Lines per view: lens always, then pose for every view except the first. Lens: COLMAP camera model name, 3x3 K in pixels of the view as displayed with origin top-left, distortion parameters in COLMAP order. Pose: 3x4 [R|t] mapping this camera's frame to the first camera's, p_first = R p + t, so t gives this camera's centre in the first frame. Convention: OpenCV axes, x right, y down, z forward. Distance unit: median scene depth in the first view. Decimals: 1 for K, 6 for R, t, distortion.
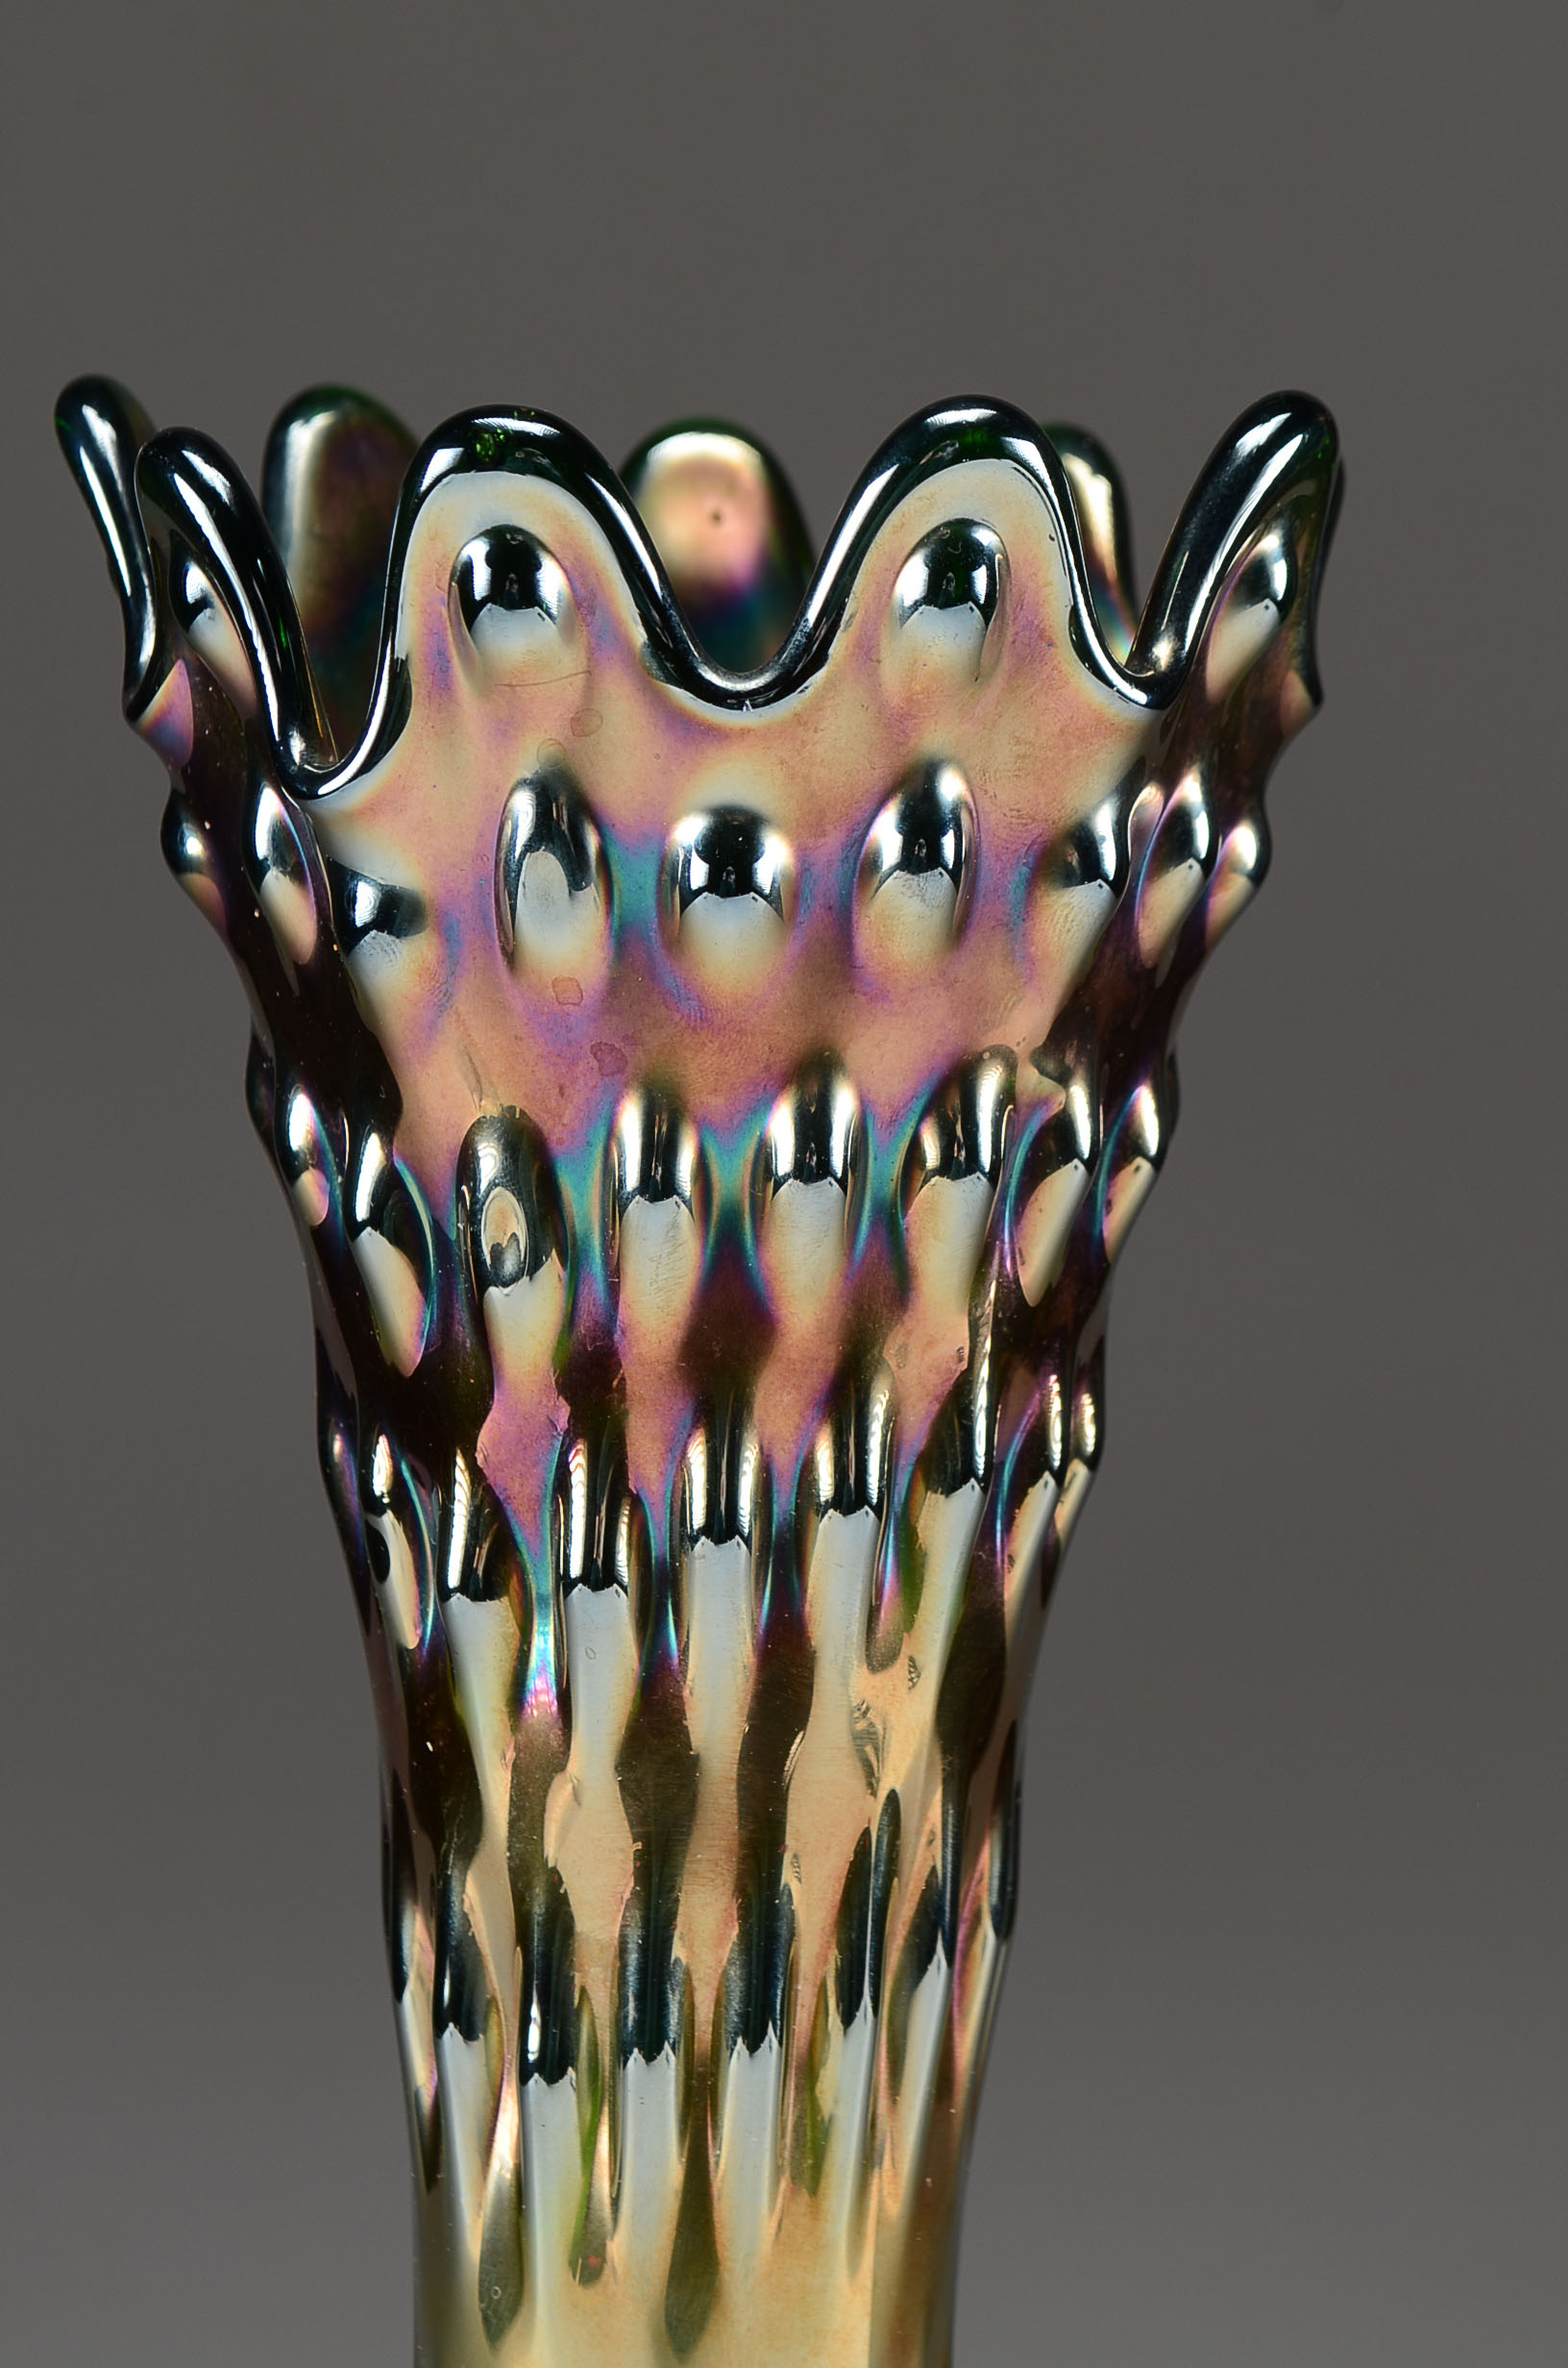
lens RADIAL K [[6286.7, 0, 784.0], [0, 6286.7, 1184.0], [0, 0, 1]] dist [0.096630, 0.642420]
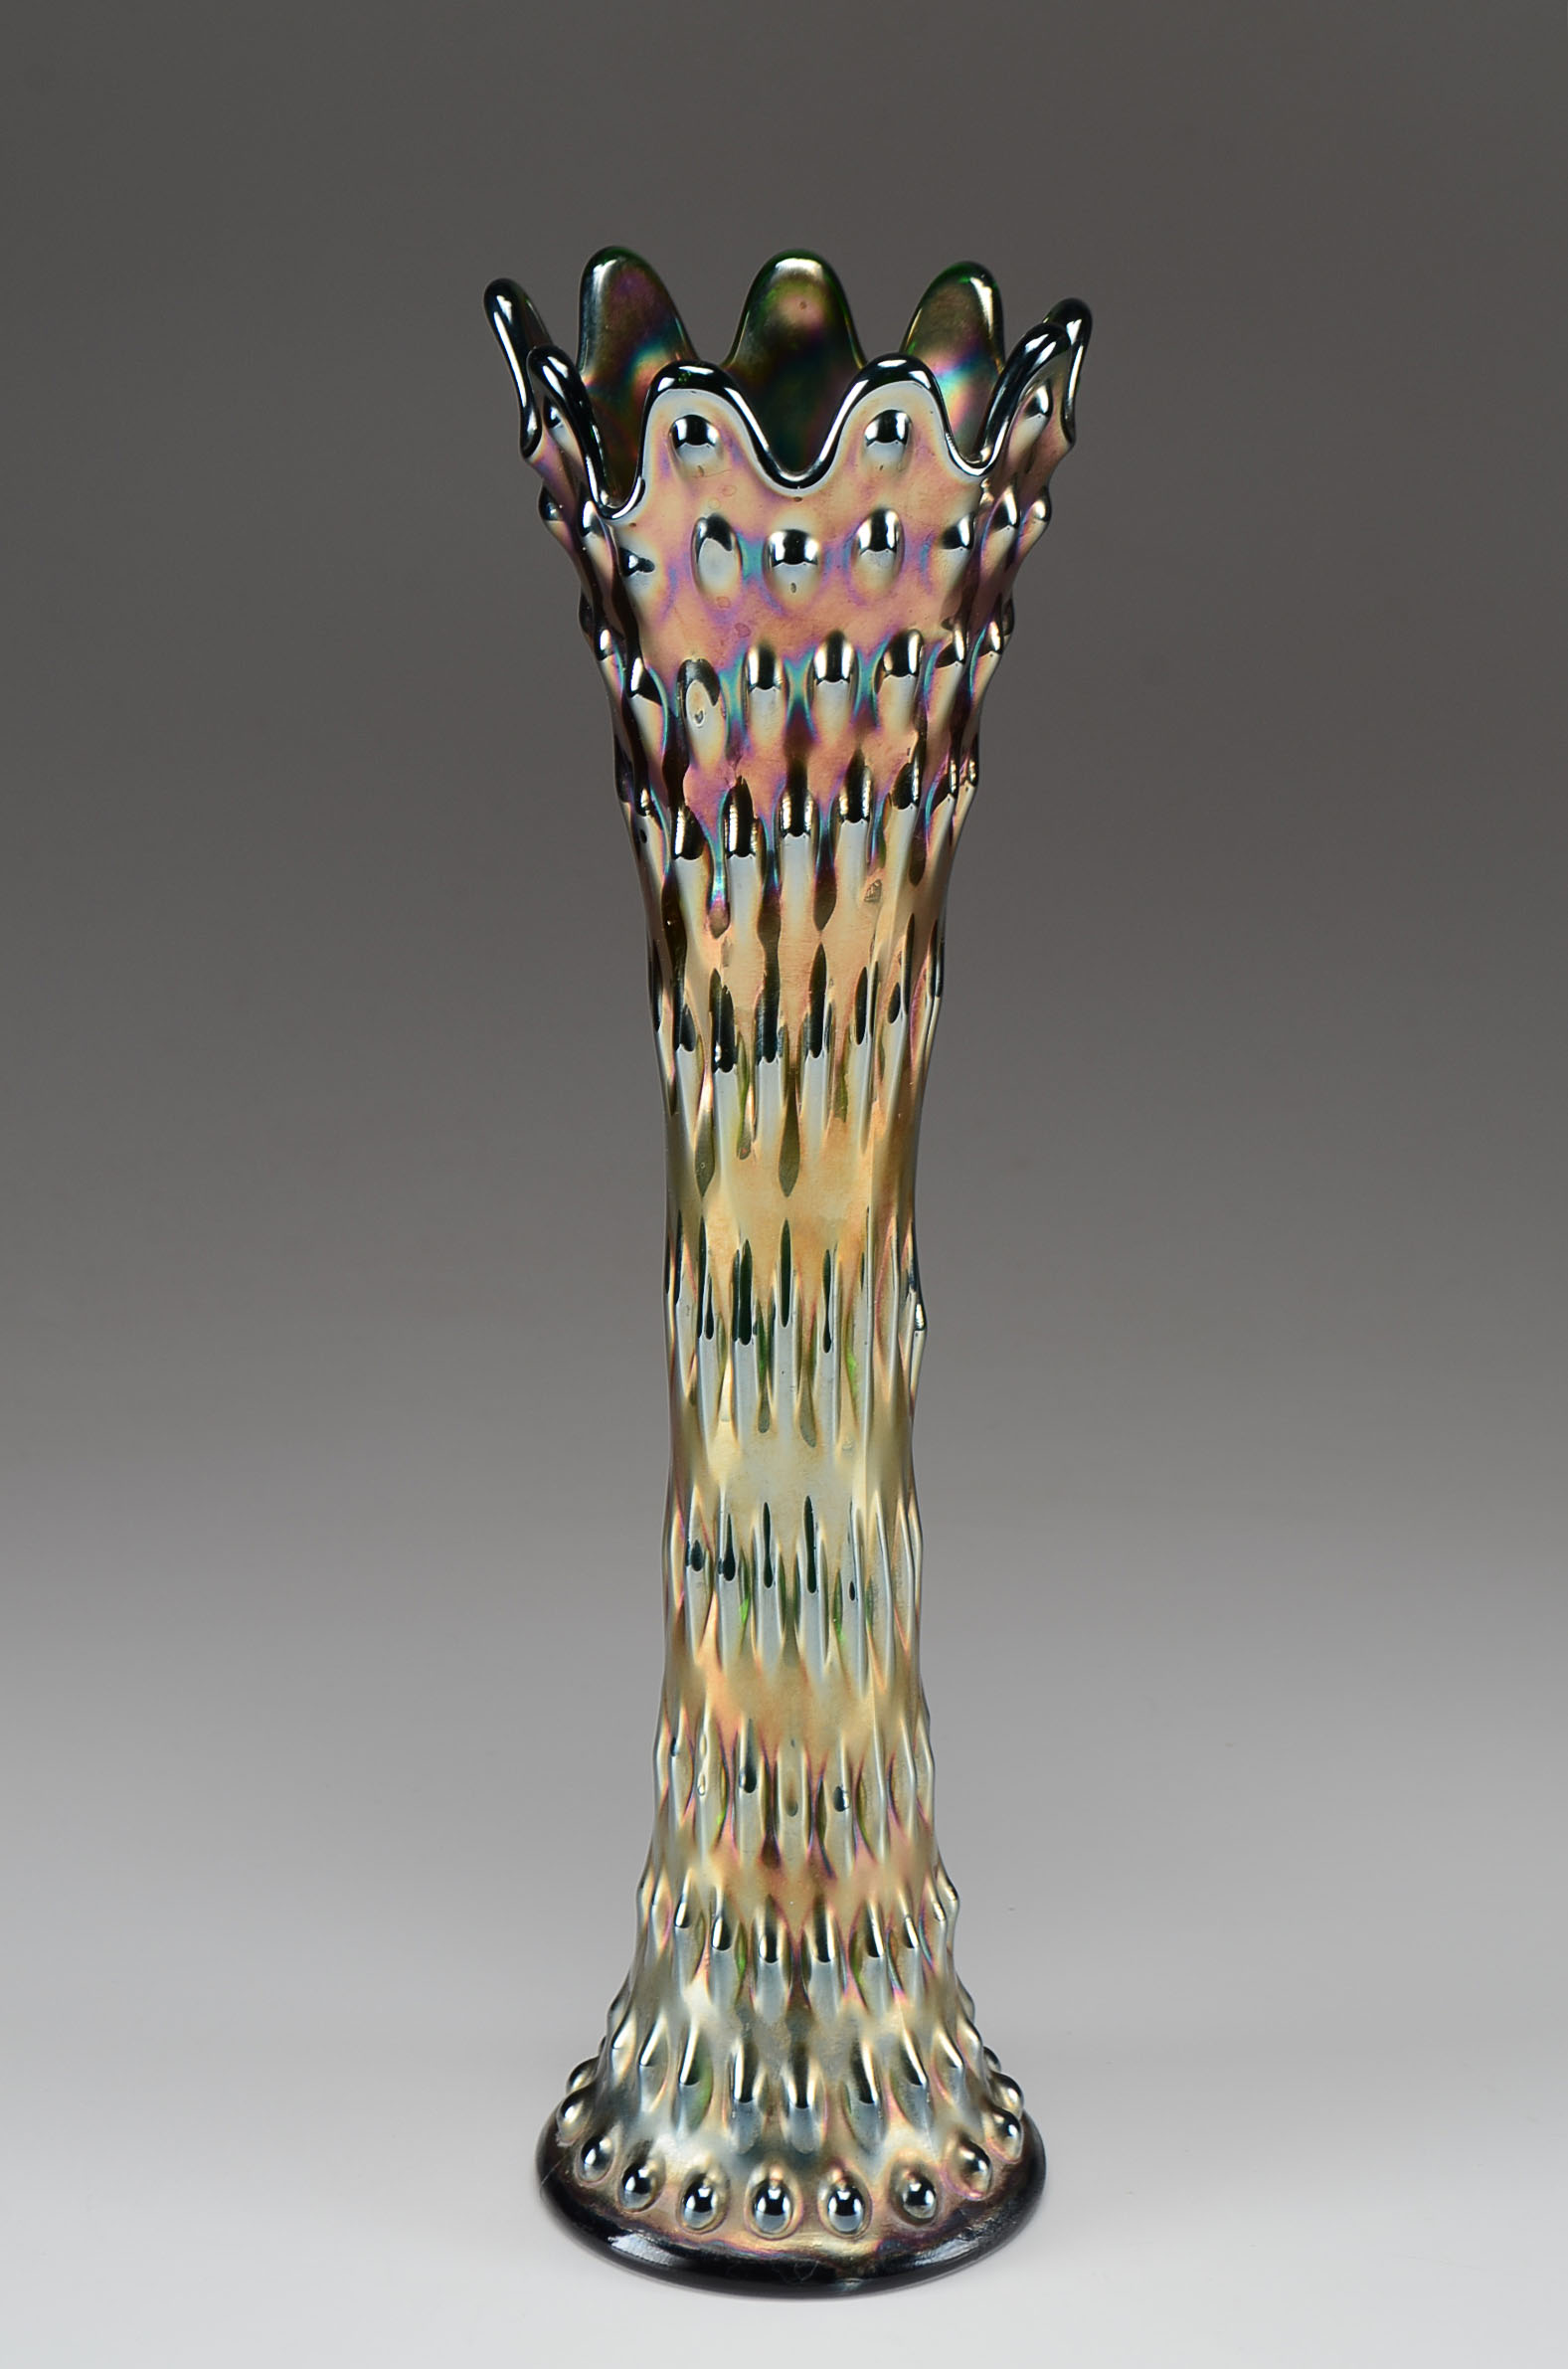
lens RADIAL K [[6289.4, 0, 784.0], [0, 6289.4, 1184.5], [0, 0, 1]] dist [0.096630, 0.642420]
pose [[0.999062, -0.004169, -0.043102, 0.080706], [0.012700, 0.979798, 0.199588, -0.266873], [0.041400, -0.199948, 0.978931, -1.205659]]
